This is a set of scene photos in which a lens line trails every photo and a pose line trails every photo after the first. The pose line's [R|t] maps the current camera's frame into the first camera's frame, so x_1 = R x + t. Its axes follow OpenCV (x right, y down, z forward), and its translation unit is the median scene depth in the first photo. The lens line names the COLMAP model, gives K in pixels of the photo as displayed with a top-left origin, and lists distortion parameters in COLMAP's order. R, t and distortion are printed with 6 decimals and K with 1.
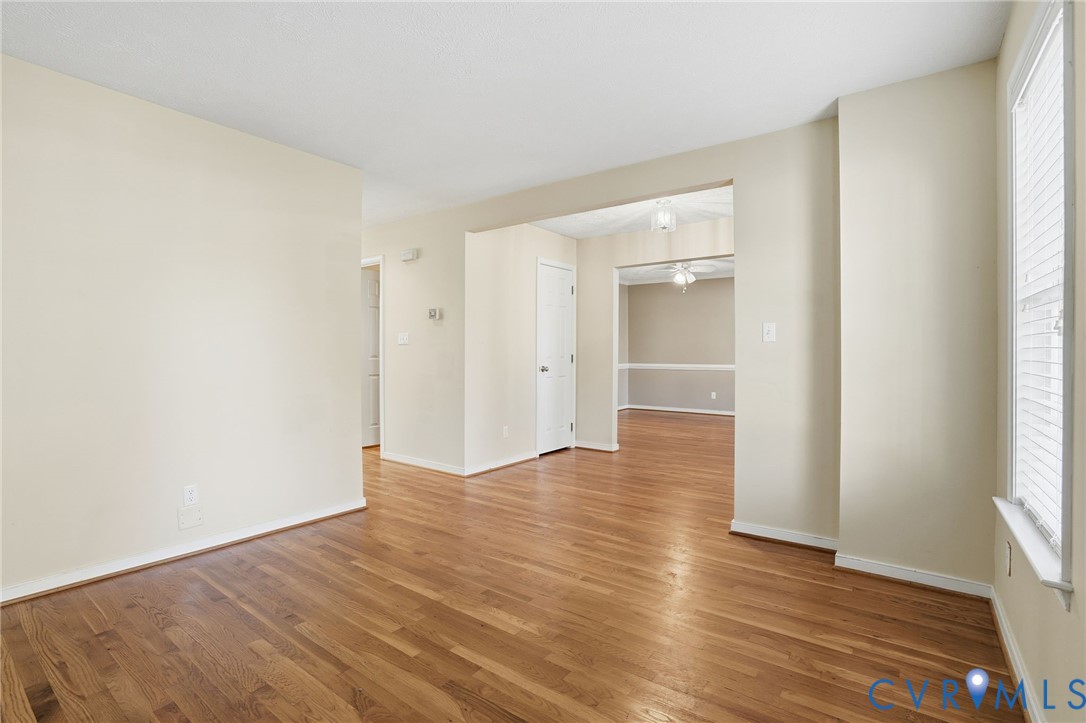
lens RADIAL K [[506.6, 0, 547.6], [0, 506.6, 356.6], [0, 0, 1]] dist [-0.047060, 0.011610]
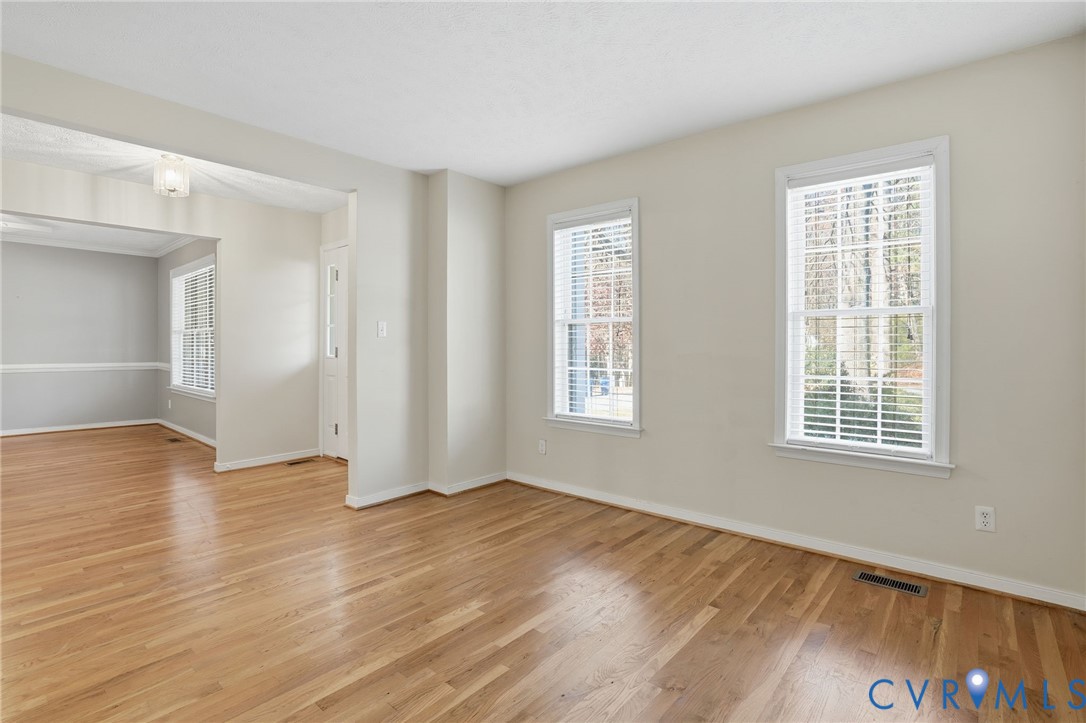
lens RADIAL K [[506.6, 0, 545.4], [0, 506.6, 342.9], [0, 0, 1]] dist [-0.047060, 0.011610]
pose [[0.077438, 0.005757, 0.996981, -0.928992], [0.011699, 0.999909, -0.006683, -0.003919], [-0.996929, 0.012182, 0.077363, 0.656017]]
